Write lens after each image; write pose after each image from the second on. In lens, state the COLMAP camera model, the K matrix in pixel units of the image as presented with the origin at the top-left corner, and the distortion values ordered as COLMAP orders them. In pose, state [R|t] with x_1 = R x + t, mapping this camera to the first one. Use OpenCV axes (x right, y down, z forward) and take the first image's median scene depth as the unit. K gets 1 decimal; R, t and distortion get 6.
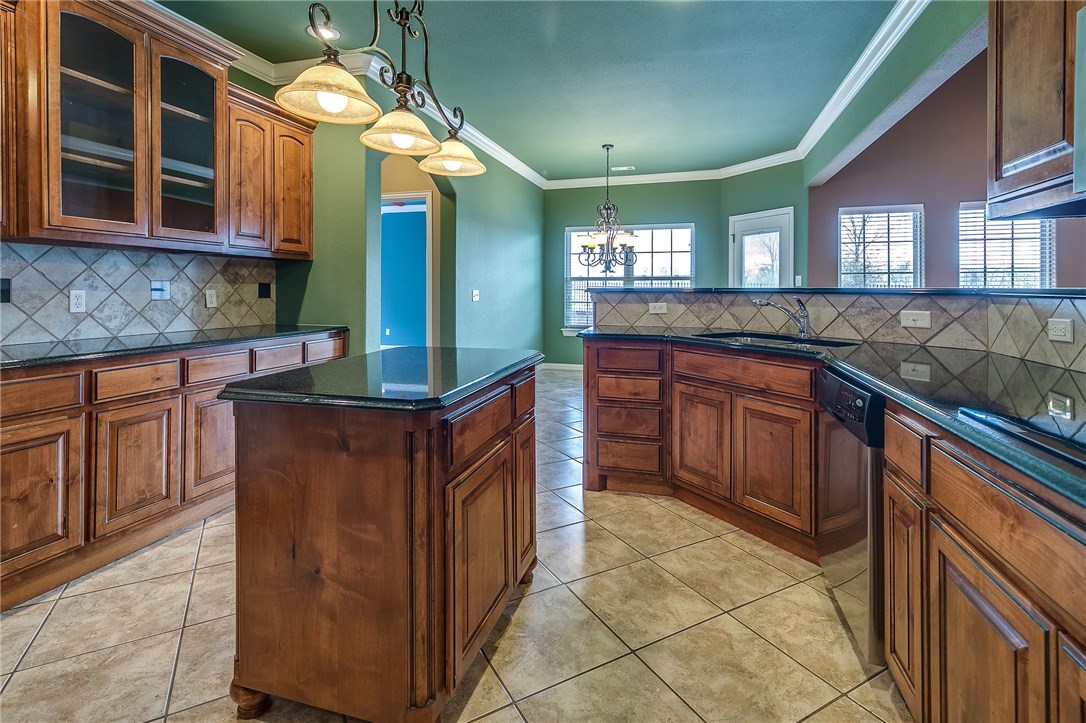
lens RADIAL K [[520.8, 0, 546.7], [0, 520.8, 293.5], [0, 0, 1]] dist [0.012980, -0.001514]
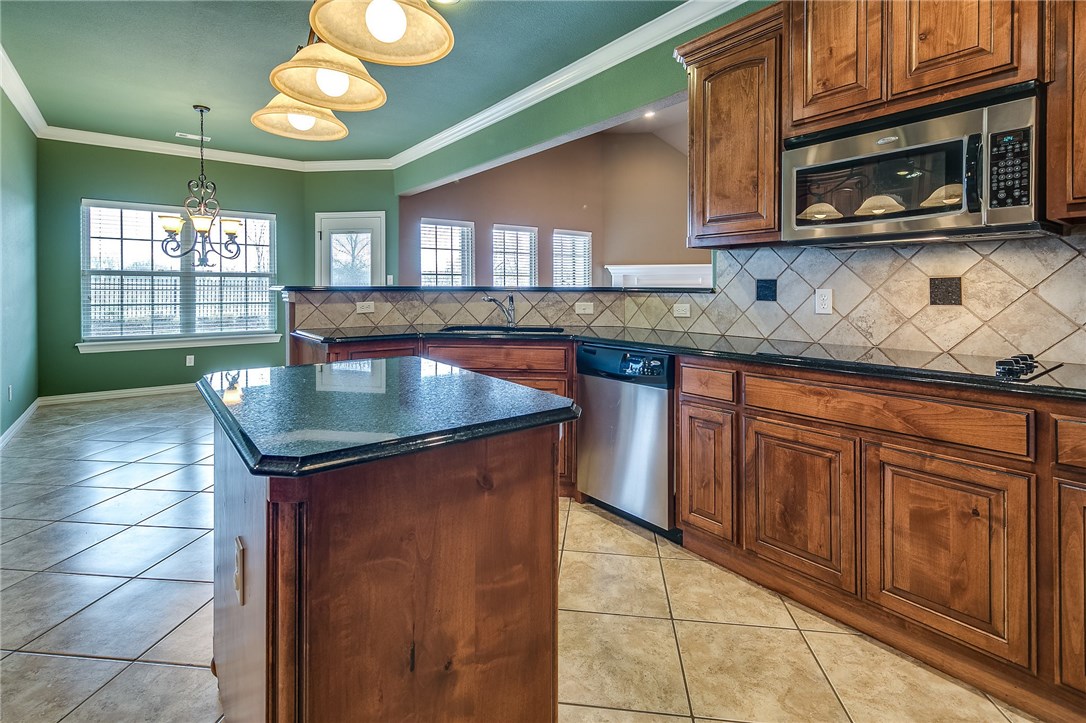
lens RADIAL K [[520.8, 0, 536.7], [0, 520.8, 294.3], [0, 0, 1]] dist [0.012980, -0.001514]
pose [[0.593476, -0.010358, 0.804785, -0.471953], [0.006105, 0.999946, 0.008368, -0.002206], [-0.804828, -0.000053, 0.593508, 0.223552]]
